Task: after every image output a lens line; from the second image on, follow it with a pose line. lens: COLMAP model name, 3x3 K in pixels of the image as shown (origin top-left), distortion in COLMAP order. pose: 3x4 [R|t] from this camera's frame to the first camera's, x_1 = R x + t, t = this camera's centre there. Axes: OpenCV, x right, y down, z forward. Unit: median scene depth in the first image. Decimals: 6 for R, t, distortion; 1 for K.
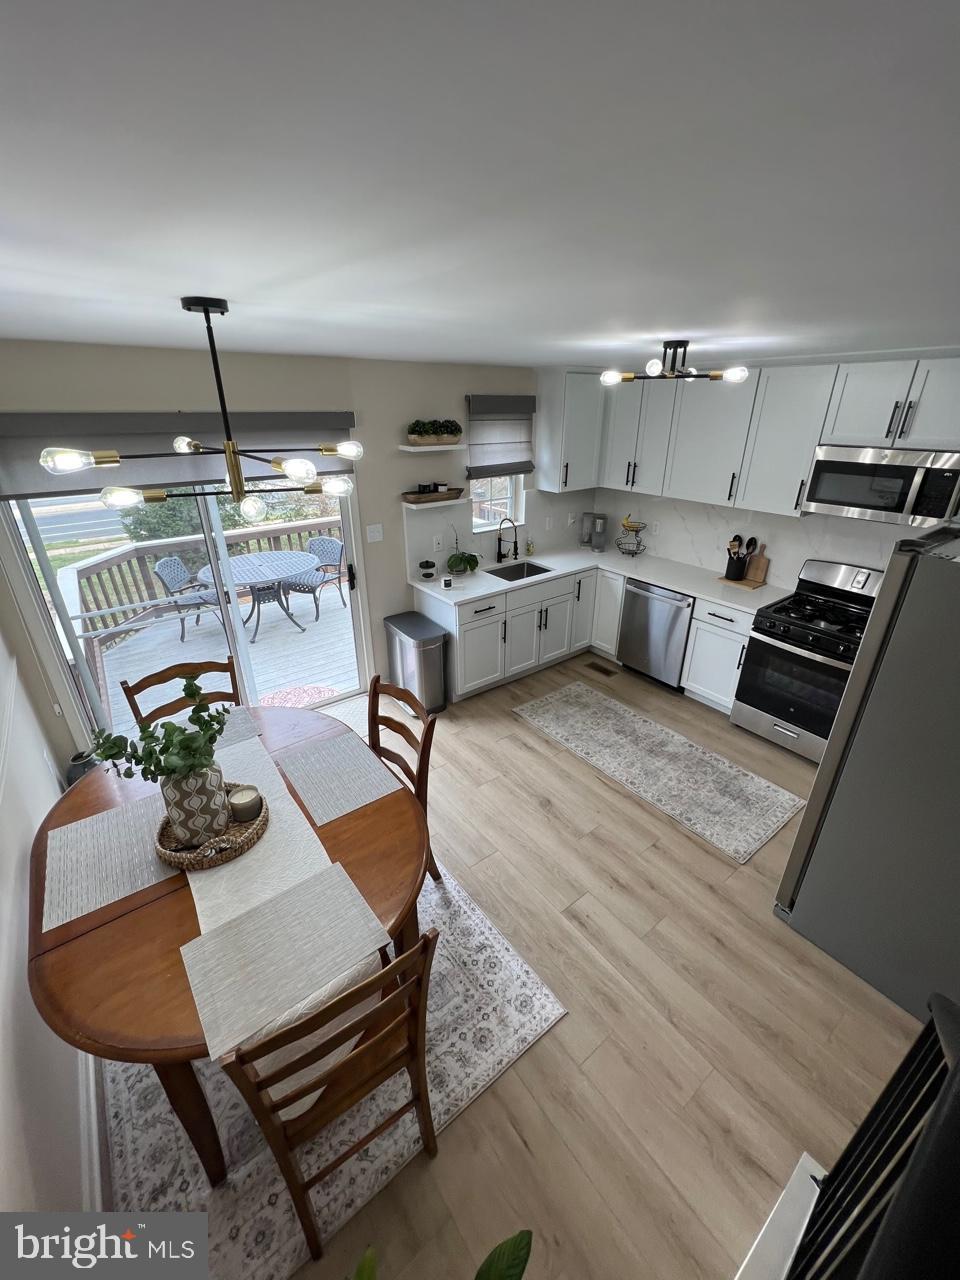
lens RADIAL K [[512.0, 0, 480.0], [0, 512.0, 640.0], [0, 0, 1]] dist [-0.000707, -0.000165]
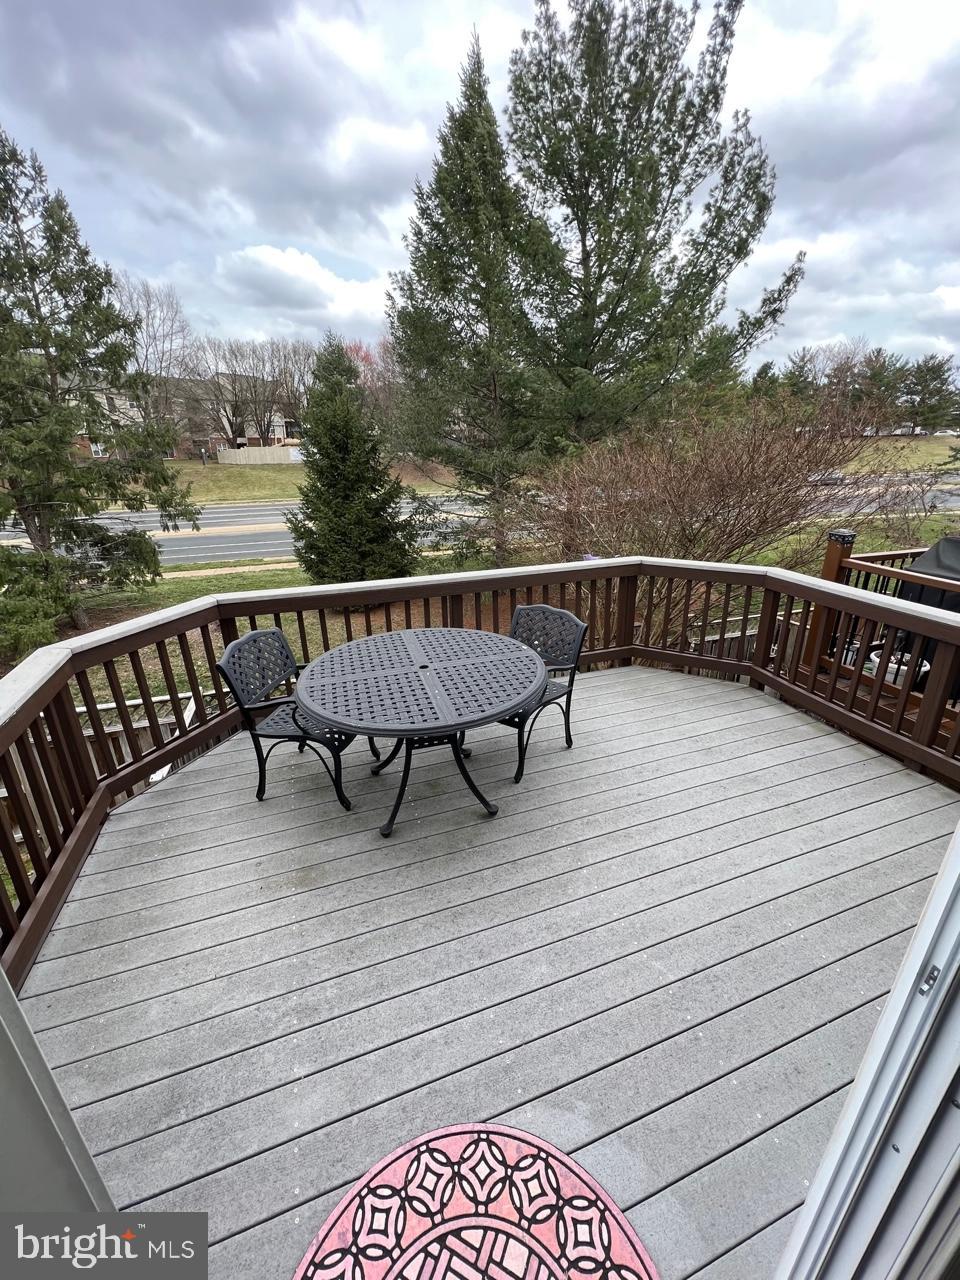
lens RADIAL K [[513.7, 0, 480.0], [0, 513.7, 640.0], [0, 0, 1]] dist [0.011499, 0.000203]
pose [[0.954074, 0.106256, -0.280094, -0.355795], [-0.124439, 0.991070, -0.047901, -0.215978], [0.272503, 0.080555, 0.958777, 0.798205]]
